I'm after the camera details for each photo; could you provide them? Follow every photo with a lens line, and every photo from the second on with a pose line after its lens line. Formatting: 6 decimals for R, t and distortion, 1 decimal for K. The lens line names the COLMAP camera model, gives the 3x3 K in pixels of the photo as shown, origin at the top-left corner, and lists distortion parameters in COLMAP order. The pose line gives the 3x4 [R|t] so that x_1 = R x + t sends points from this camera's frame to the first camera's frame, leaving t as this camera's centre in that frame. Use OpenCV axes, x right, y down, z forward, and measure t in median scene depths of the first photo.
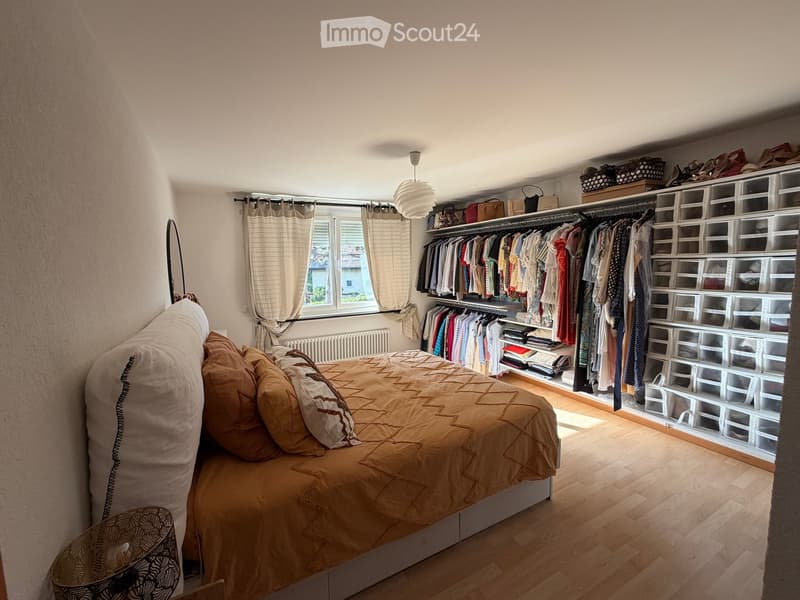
lens RADIAL K [[333.3, 0, 396.2], [0, 333.3, 299.3], [0, 0, 1]] dist [0.000445, 0.000031]
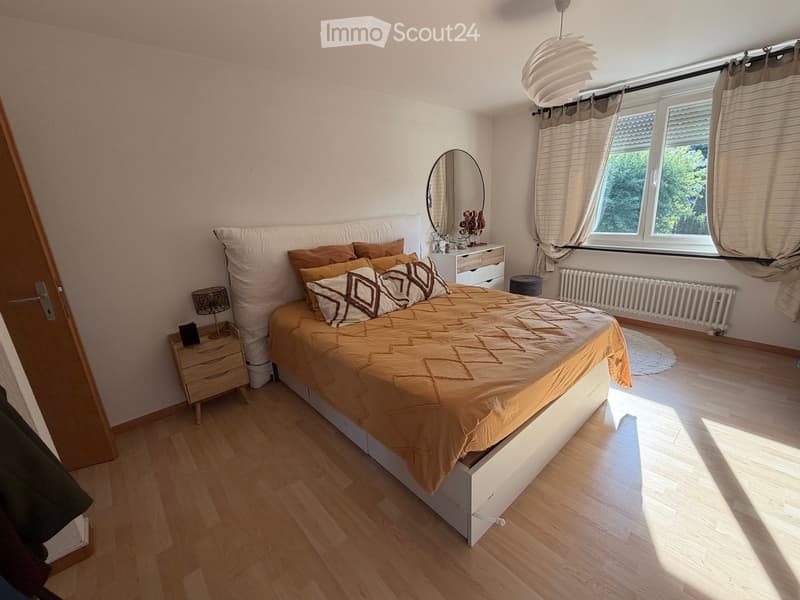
lens RADIAL K [[333.3, 0, 399.5], [0, 333.3, 295.4], [0, 0, 1]] dist [0.000445, 0.000031]
pose [[0.262523, 0.274864, -0.924949, 0.481795], [-0.058213, 0.961336, 0.269154, -0.029122], [0.963168, -0.016815, 0.268374, 0.366971]]
